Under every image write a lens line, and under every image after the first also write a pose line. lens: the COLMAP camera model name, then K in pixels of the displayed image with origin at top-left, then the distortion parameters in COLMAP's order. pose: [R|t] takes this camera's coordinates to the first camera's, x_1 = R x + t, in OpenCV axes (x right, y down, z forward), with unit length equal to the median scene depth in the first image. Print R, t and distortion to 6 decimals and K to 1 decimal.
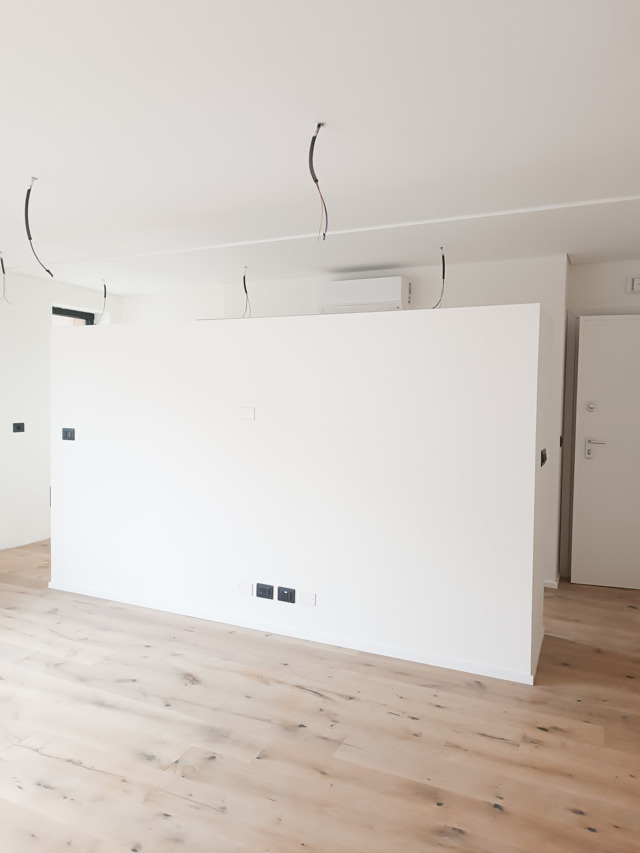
lens RADIAL K [[604.5, 0, 315.4], [0, 604.5, 414.7], [0, 0, 1]] dist [0.006745, 0.000417]
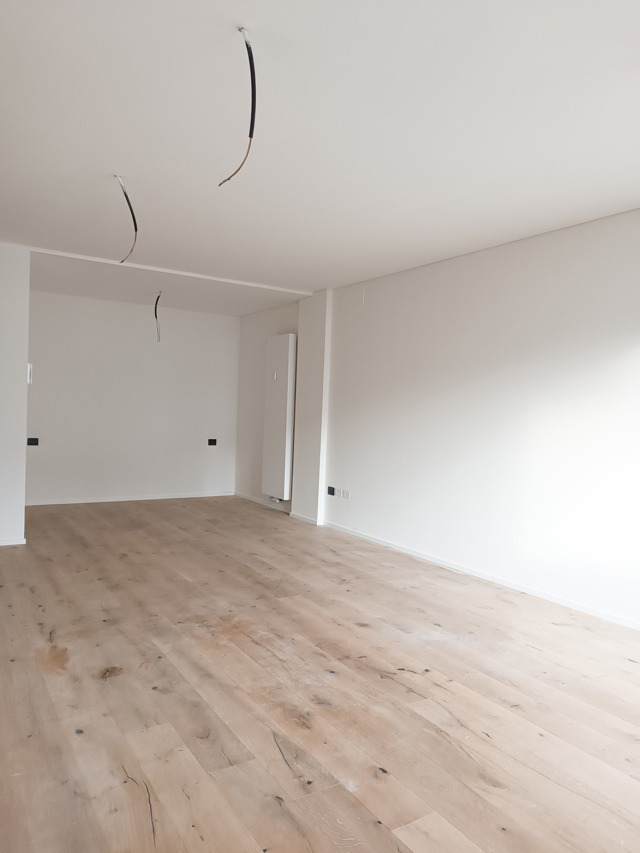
lens RADIAL K [[625.4, 0, 308.4], [0, 625.4, 422.5], [0, 0, 1]] dist [0.004046, -0.003615]
pose [[-0.832987, -0.054835, 0.550569, -0.888021], [-0.029911, 0.998085, 0.054152, -0.000361], [-0.552484, 0.028640, -0.833031, 1.496095]]
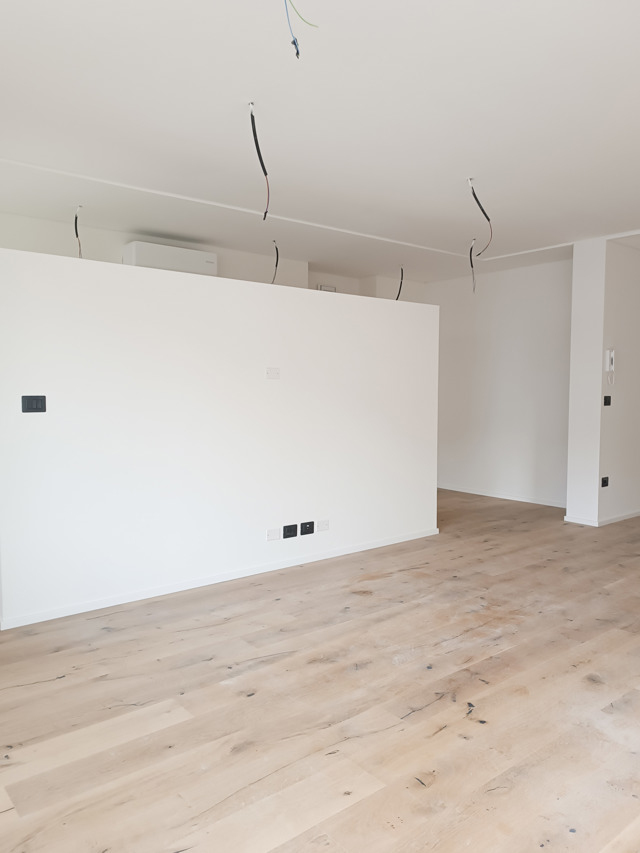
lens RADIAL K [[625.4, 0, 308.4], [0, 625.4, 422.5], [0, 0, 1]] dist [0.004046, -0.003615]
pose [[0.442745, -0.060999, 0.894570, -1.240483], [0.025594, 0.998136, 0.055394, 0.028776], [-0.896282, -0.001630, 0.443481, 0.510025]]
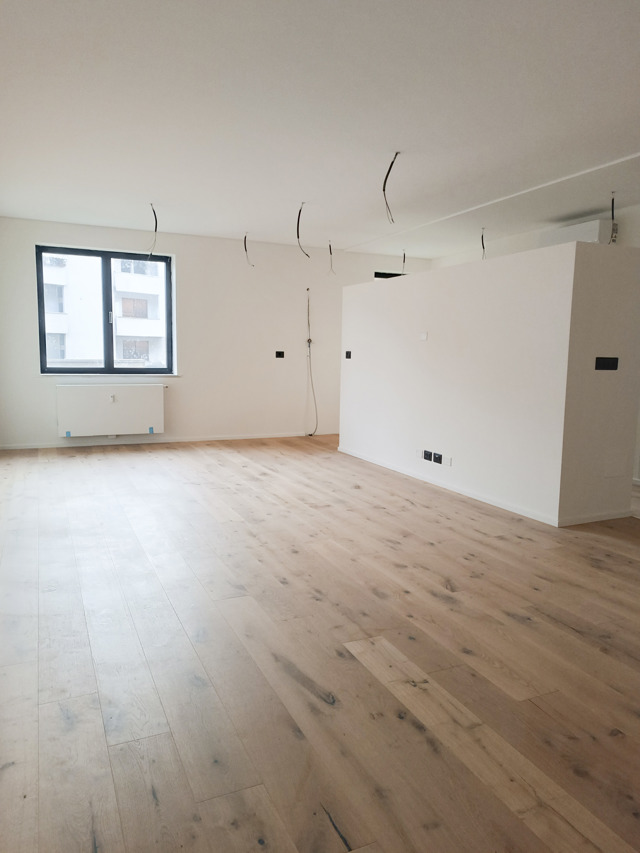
lens RADIAL K [[597.4, 0, 312.0], [0, 597.4, 424.3], [0, 0, 1]] dist [0.002182, -0.008404]
pose [[0.759279, 0.076582, -0.646243, 0.734989], [-0.018319, 0.995173, 0.096408, 0.086230], [0.650507, -0.061362, 0.757017, -0.347220]]
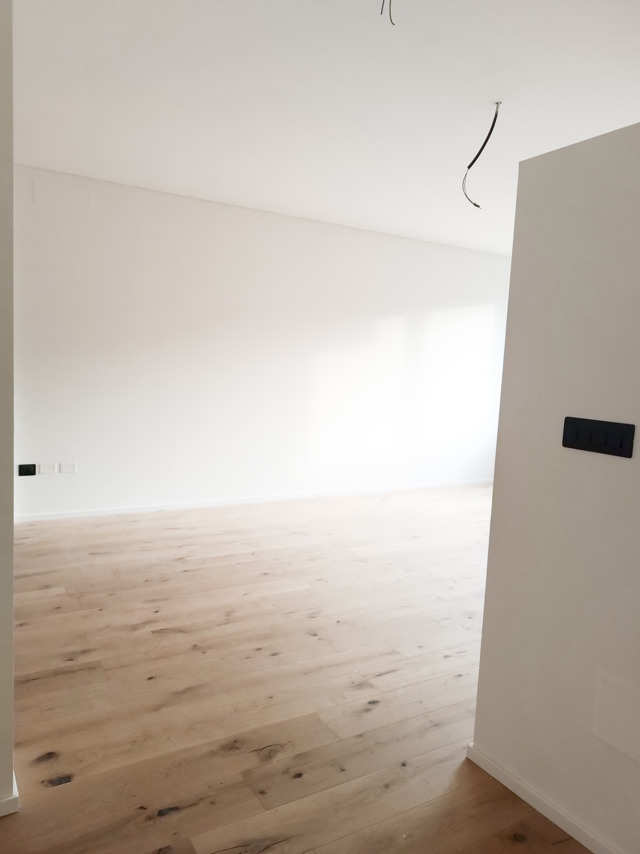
lens RADIAL K [[648.3, 0, 320.0], [0, 648.3, 427.0], [0, 0, 1]] dist [0.004419, -0.000751]
pose [[-0.548929, 0.048845, -0.834441, 0.948181], [-0.077365, 0.991037, 0.108905, 0.020987], [0.832281, 0.124338, -0.540230, 1.114585]]
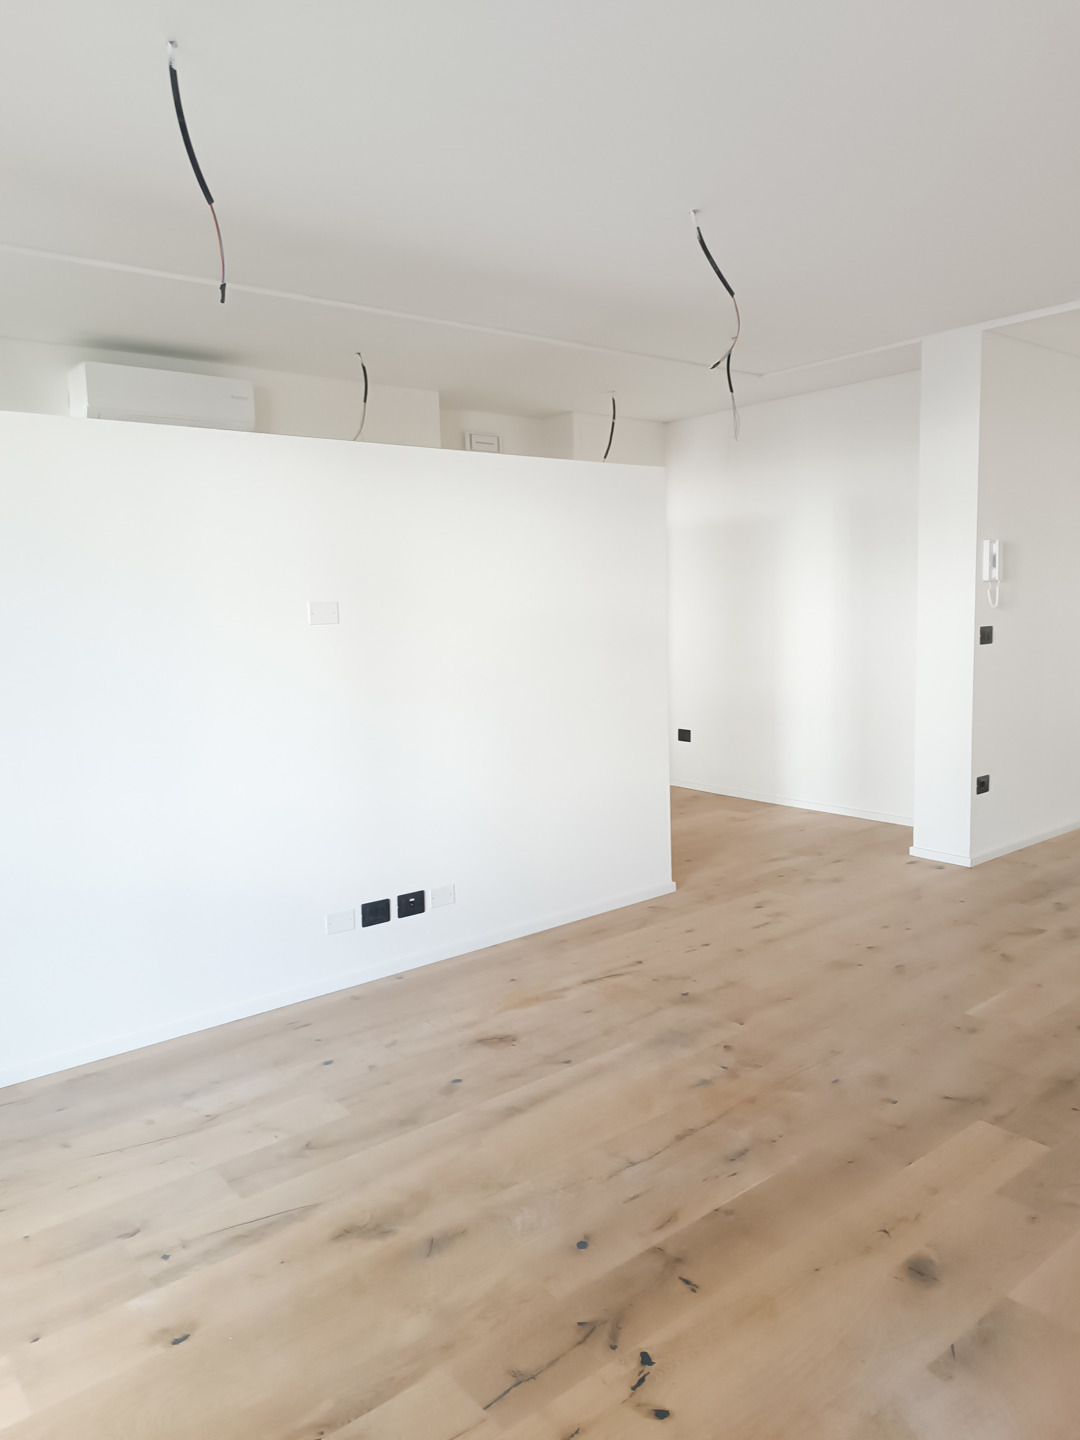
lens RADIAL K [[1008.5, 0, 526.5], [0, 1008.5, 716.3], [0, 0, 1]] dist [0.002182, -0.008404]
pose [[0.442420, -0.127023, 0.887767, -0.984599], [0.057089, 0.991900, 0.113472, -0.003863], [-0.894989, 0.000479, 0.446088, 0.479600]]
